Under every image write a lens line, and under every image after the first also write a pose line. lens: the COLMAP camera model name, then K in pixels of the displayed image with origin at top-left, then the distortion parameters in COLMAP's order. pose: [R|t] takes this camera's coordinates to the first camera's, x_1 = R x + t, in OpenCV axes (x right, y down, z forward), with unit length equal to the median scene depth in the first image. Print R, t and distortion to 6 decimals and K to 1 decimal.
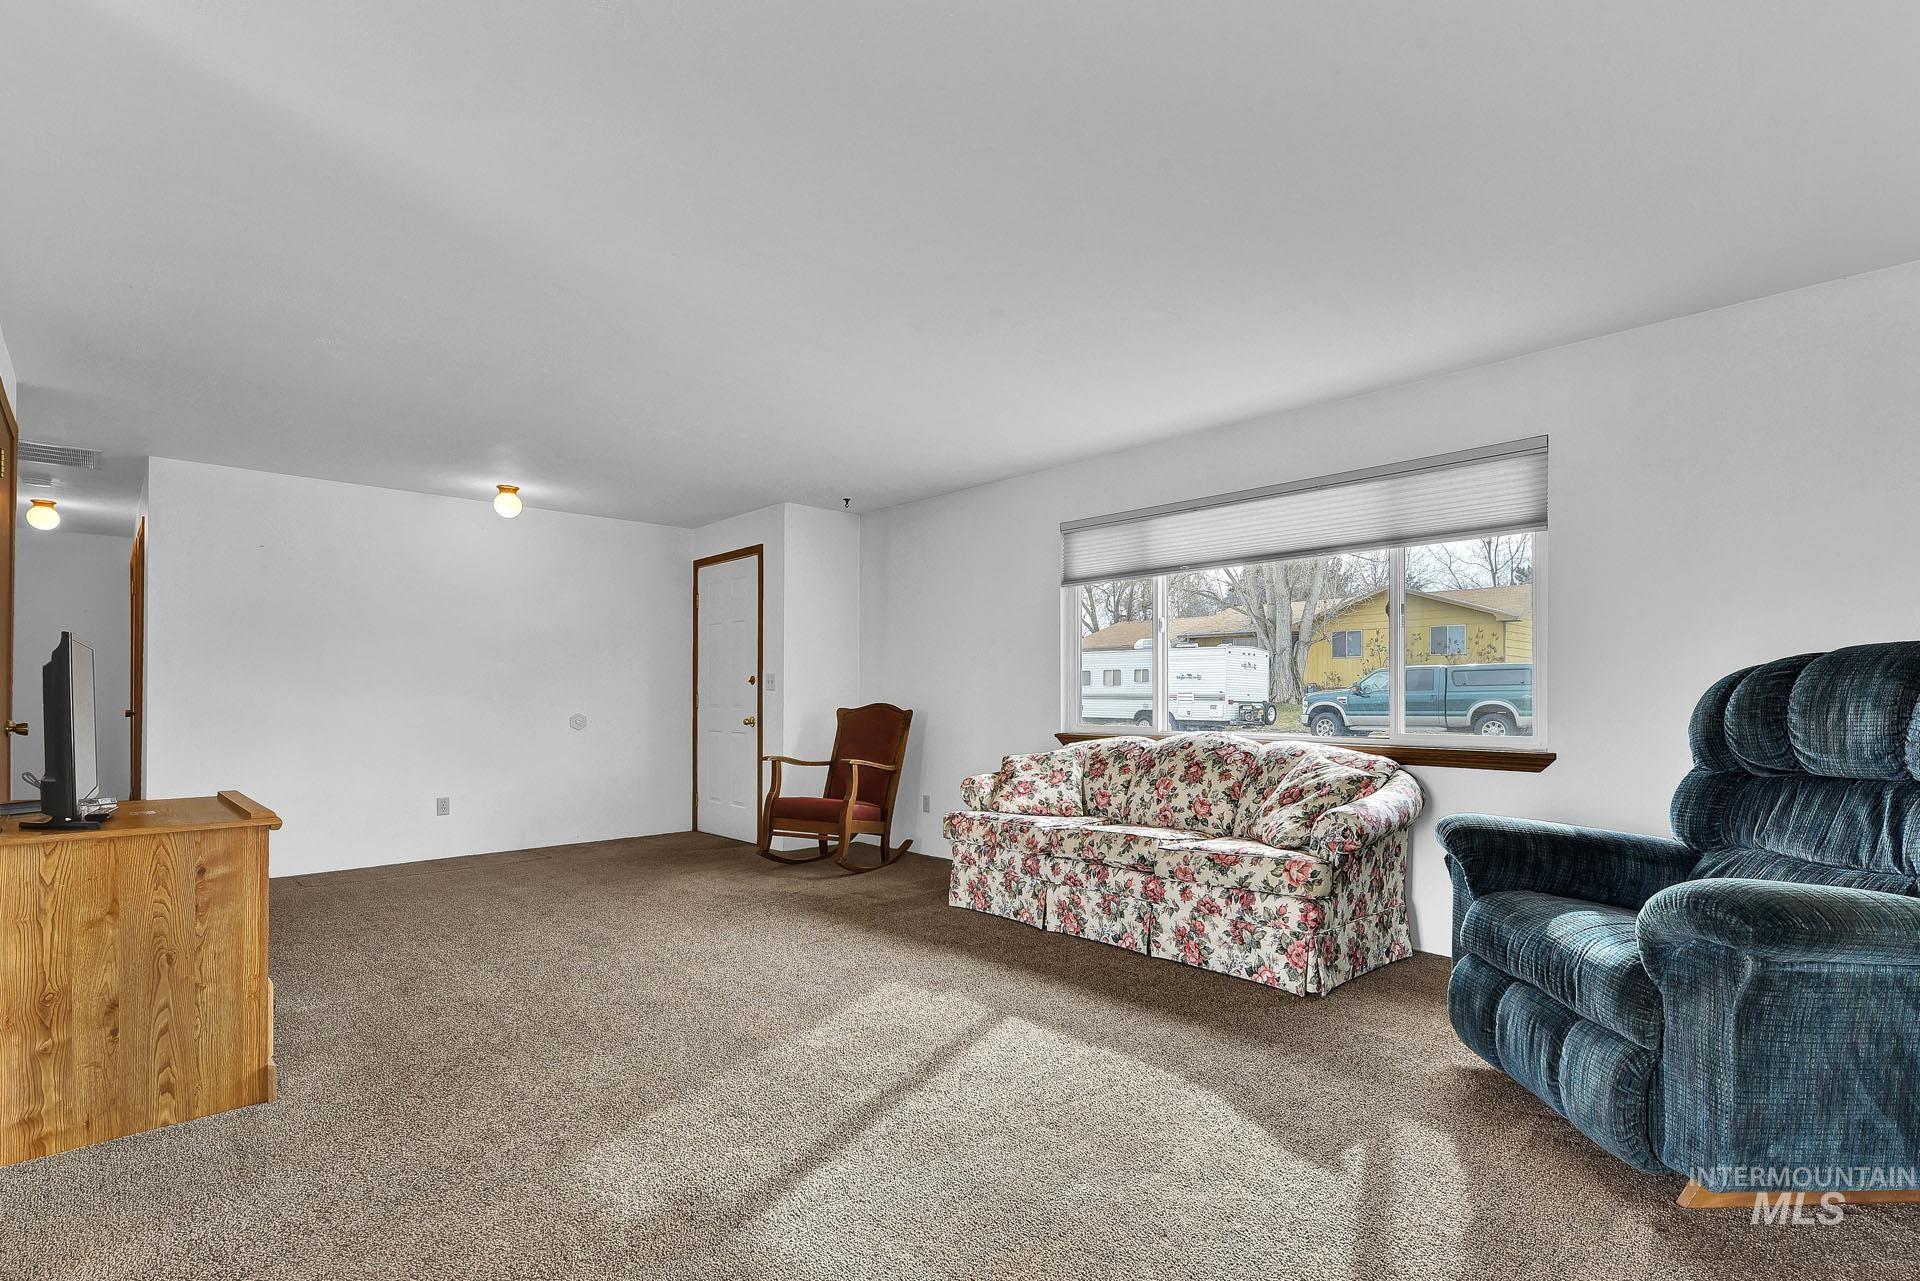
lens RADIAL K [[905.8, 0, 1001.8], [0, 905.8, 697.1], [0, 0, 1]] dist [0.007278, 0.000080]
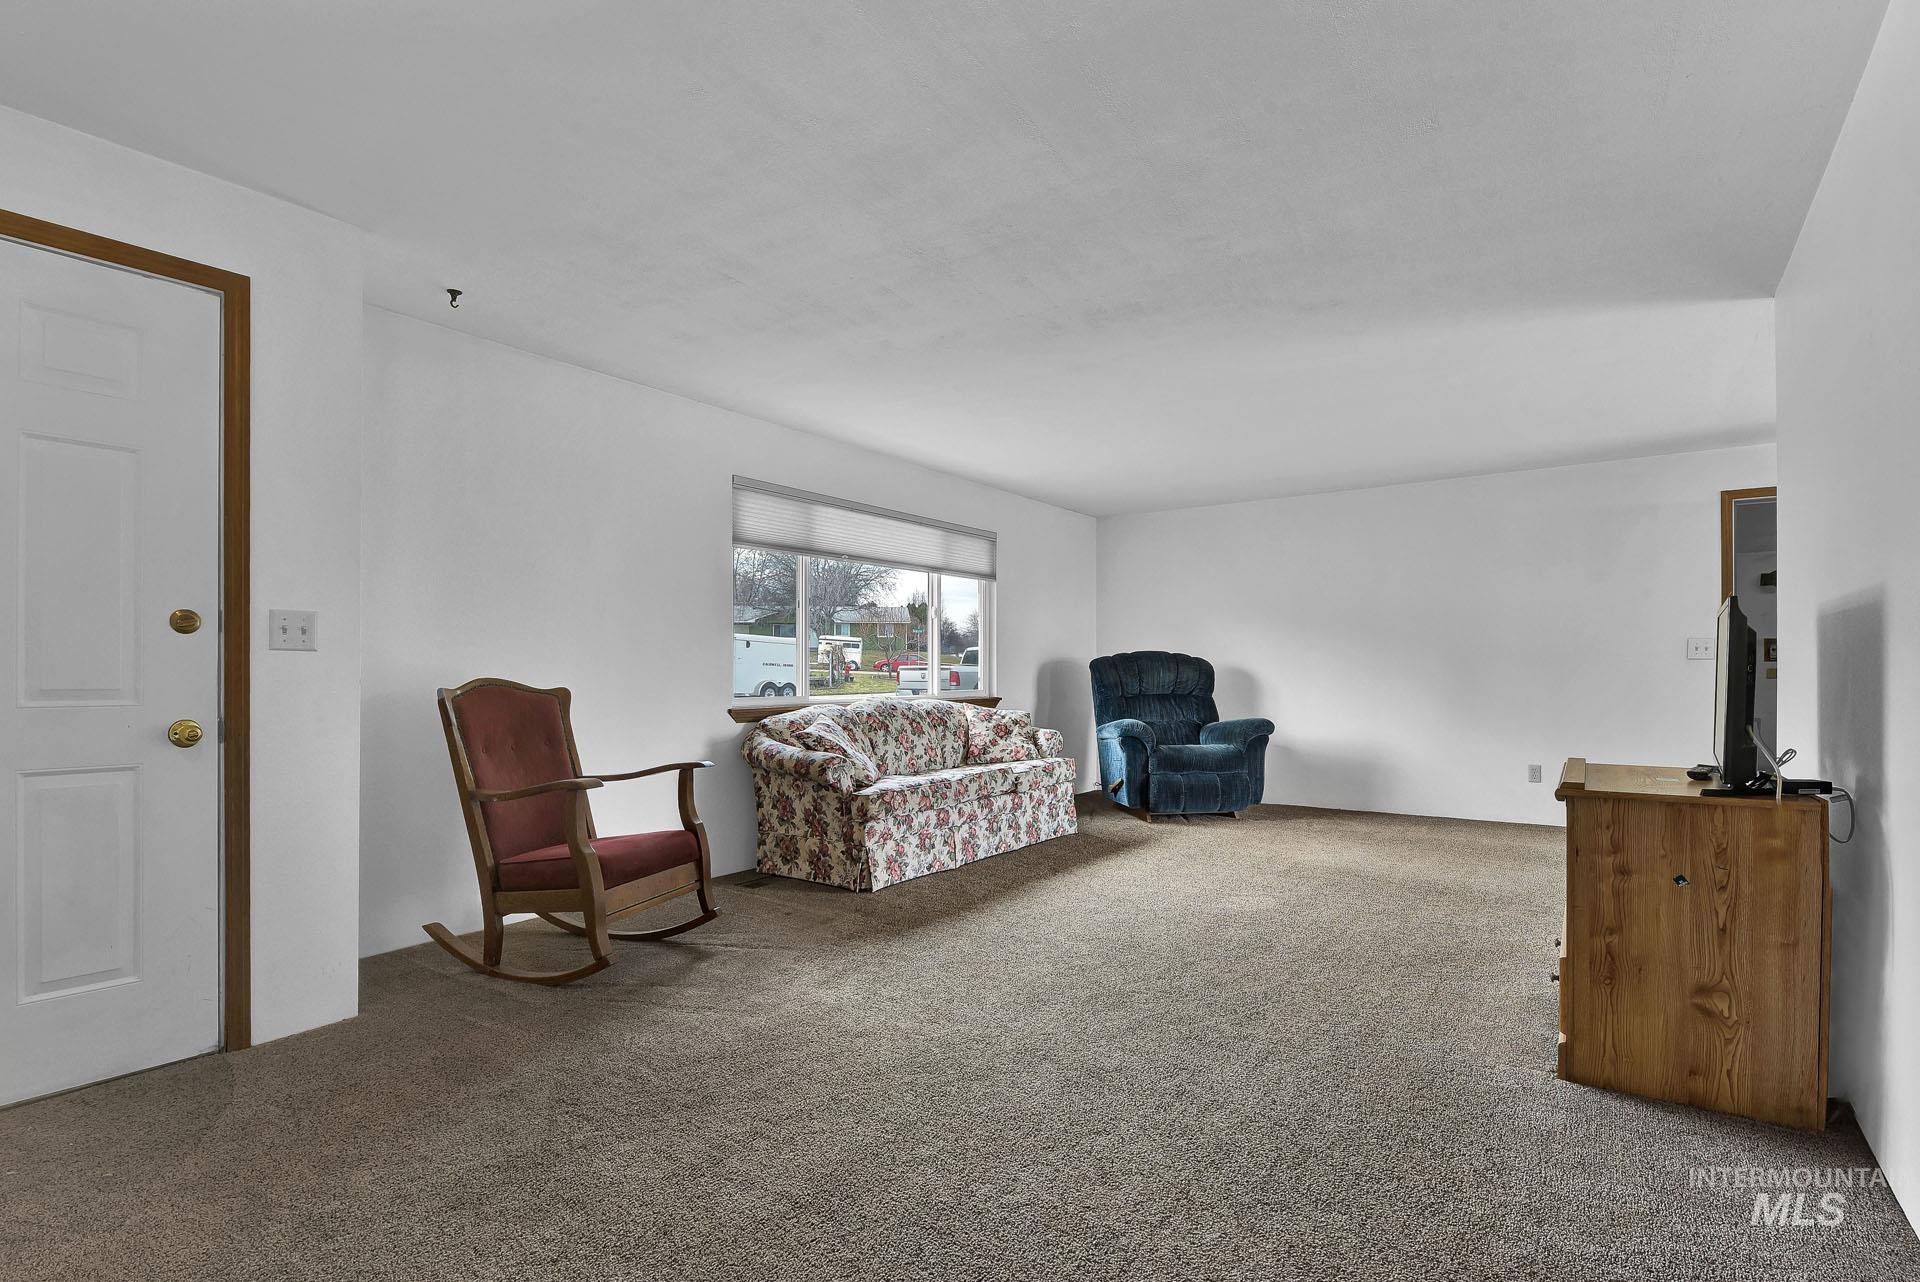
lens RADIAL K [[908.2, 0, 958.8], [0, 908.2, 674.3], [0, 0, 1]] dist [-0.000598, 0.000047]
pose [[-0.167598, -0.002813, 0.985851, -1.183517], [0.002199, 0.999992, 0.003227, 0.004501], [-0.985853, 0.002709, -0.167590, 1.278566]]
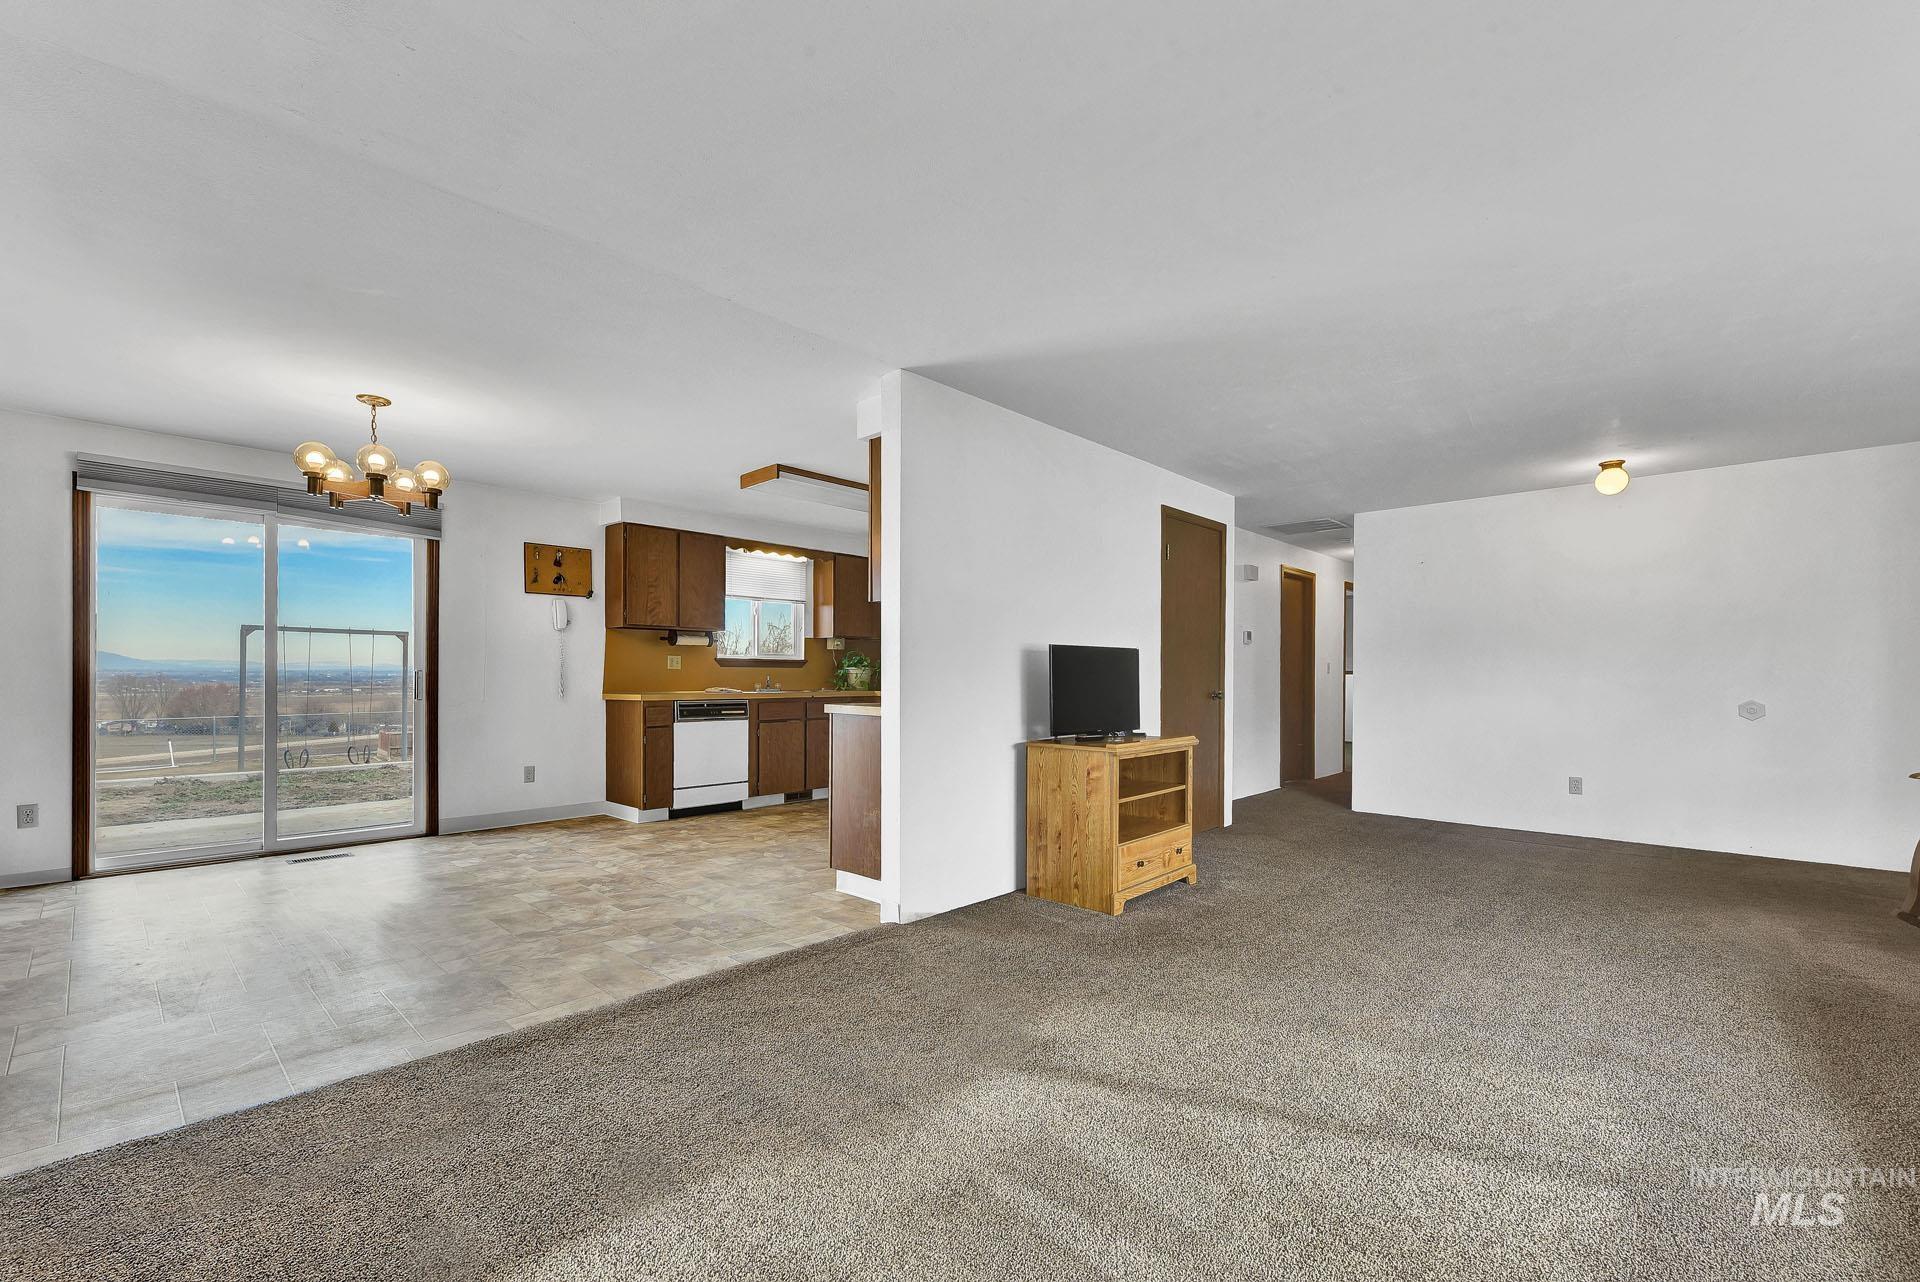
lens RADIAL K [[798.5, 0, 961.7], [0, 798.5, 676.3], [0, 0, 1]] dist [0.004796, 0.000279]
pose [[0.049693, 0.000877, -0.998764, 0.420979], [-0.005880, 0.999983, 0.000585, -0.000493], [0.998747, 0.005844, 0.049697, 0.405310]]
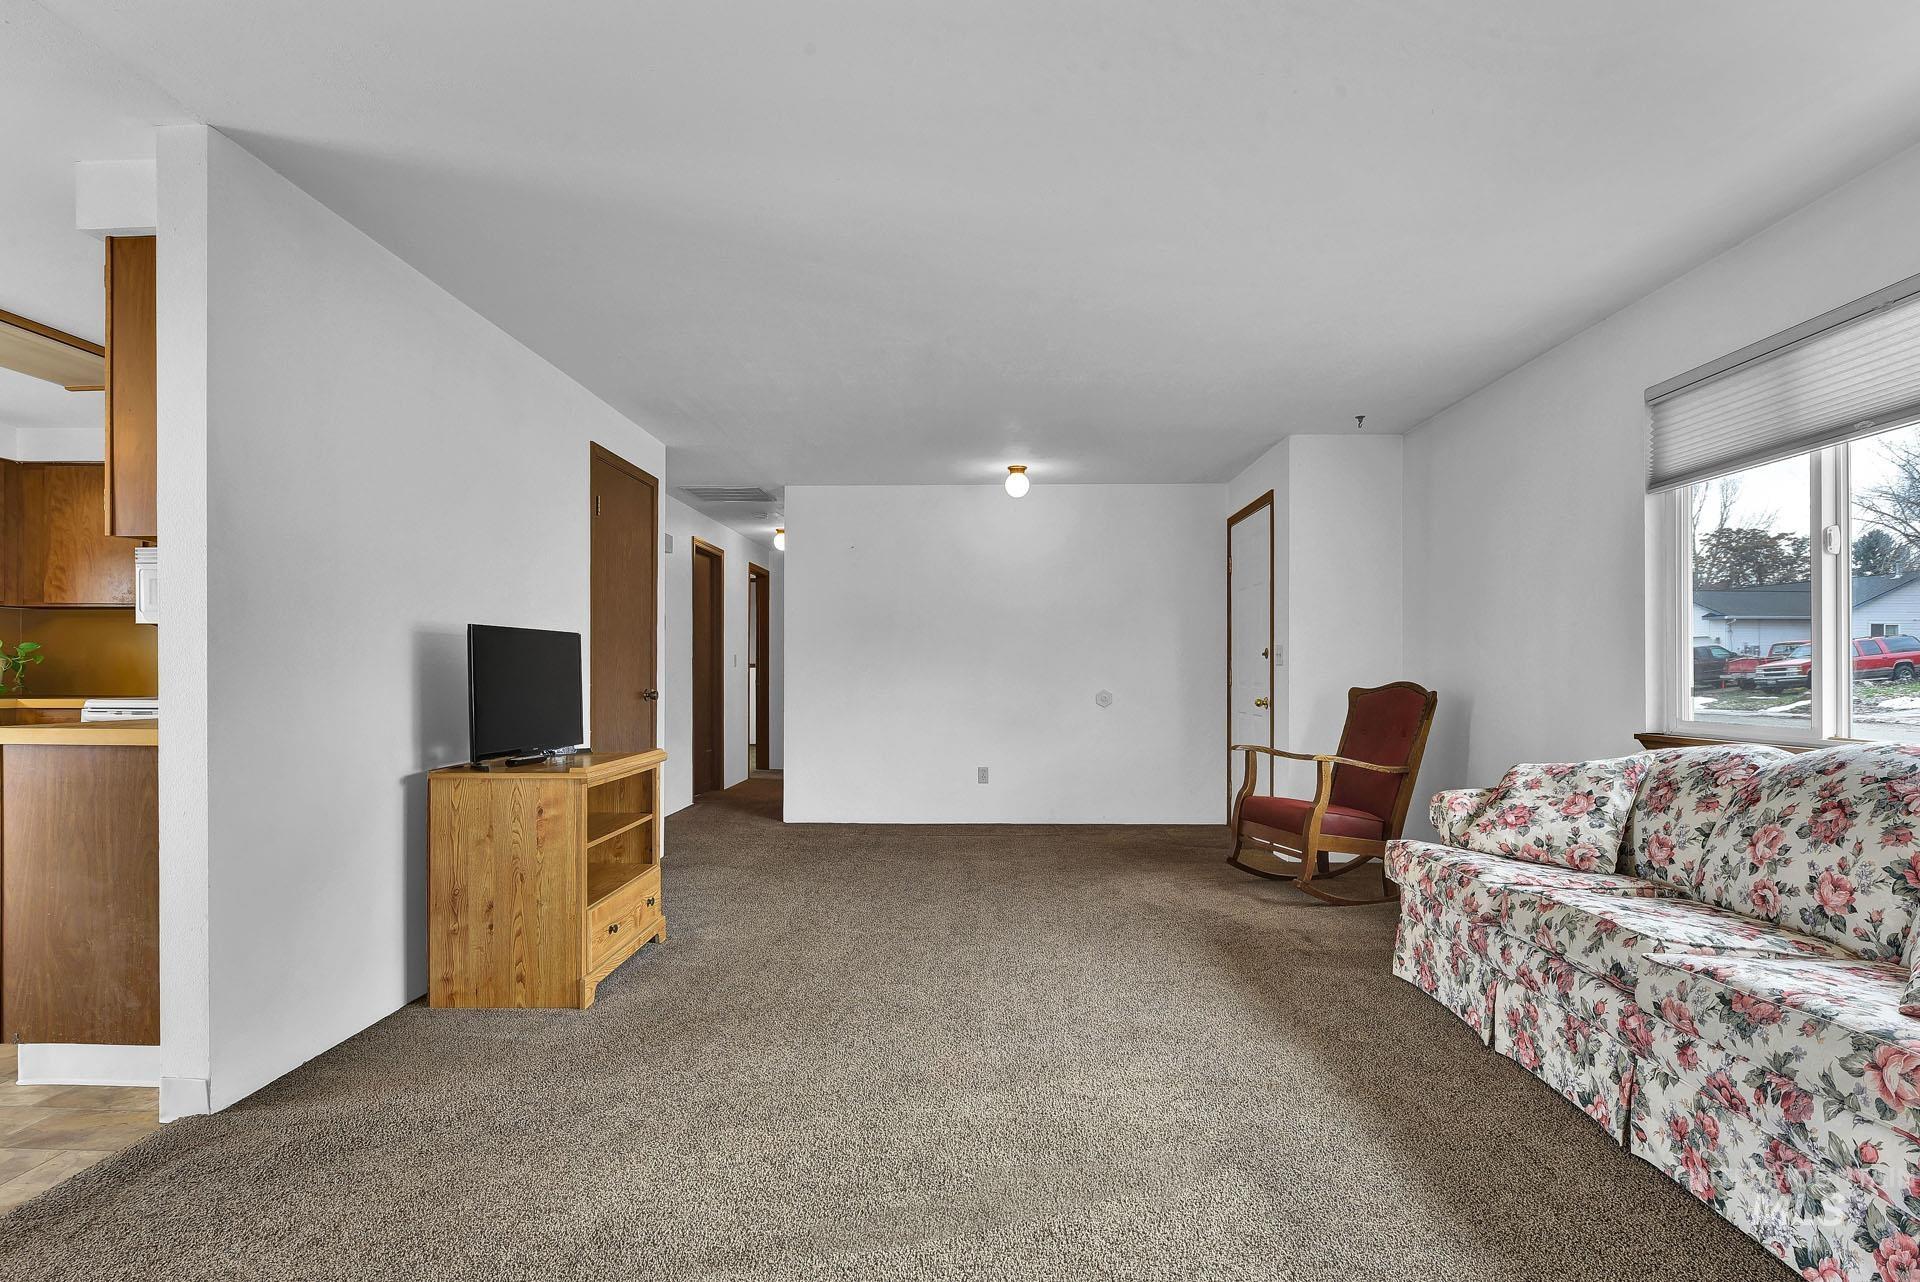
lens RADIAL K [[960.9, 0, 962.9], [0, 960.9, 670.9], [0, 0, 1]] dist [0.005918, -0.006712]
pose [[0.697849, -0.000056, -0.716245, 0.286482], [-0.001675, 0.999997, -0.001710, -0.000381], [0.716243, 0.002393, 0.697846, 0.299274]]
